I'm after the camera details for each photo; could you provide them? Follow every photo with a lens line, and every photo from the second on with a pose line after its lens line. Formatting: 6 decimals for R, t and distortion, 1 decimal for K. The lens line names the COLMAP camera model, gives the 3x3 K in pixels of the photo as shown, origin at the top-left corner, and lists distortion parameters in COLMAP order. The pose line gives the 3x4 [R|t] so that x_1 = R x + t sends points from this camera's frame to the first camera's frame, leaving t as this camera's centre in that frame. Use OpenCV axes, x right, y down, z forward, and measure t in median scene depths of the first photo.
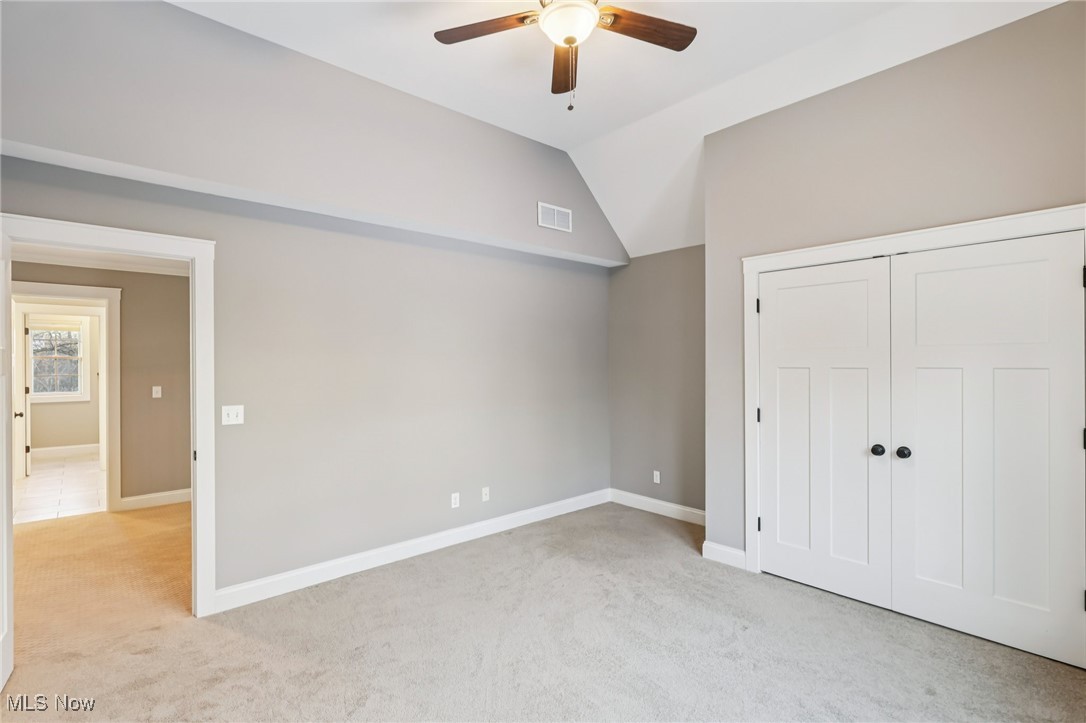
lens RADIAL K [[507.6, 0, 542.9], [0, 507.6, 364.5], [0, 0, 1]] dist [0.001204, -0.000597]
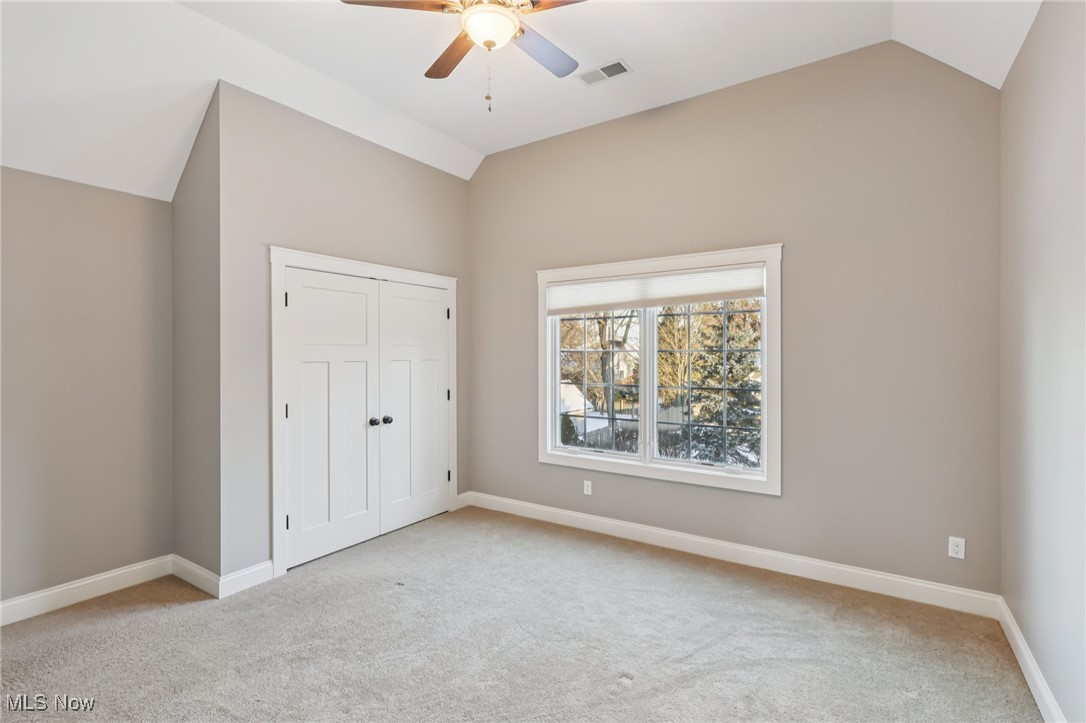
lens RADIAL K [[507.6, 0, 547.5], [0, 507.6, 356.9], [0, 0, 1]] dist [0.001204, -0.000597]
pose [[-0.272007, 0.002506, 0.962292, -0.700469], [0.002982, 0.999994, -0.001762, -0.001754], [-0.962291, 0.002390, -0.272013, 0.839001]]
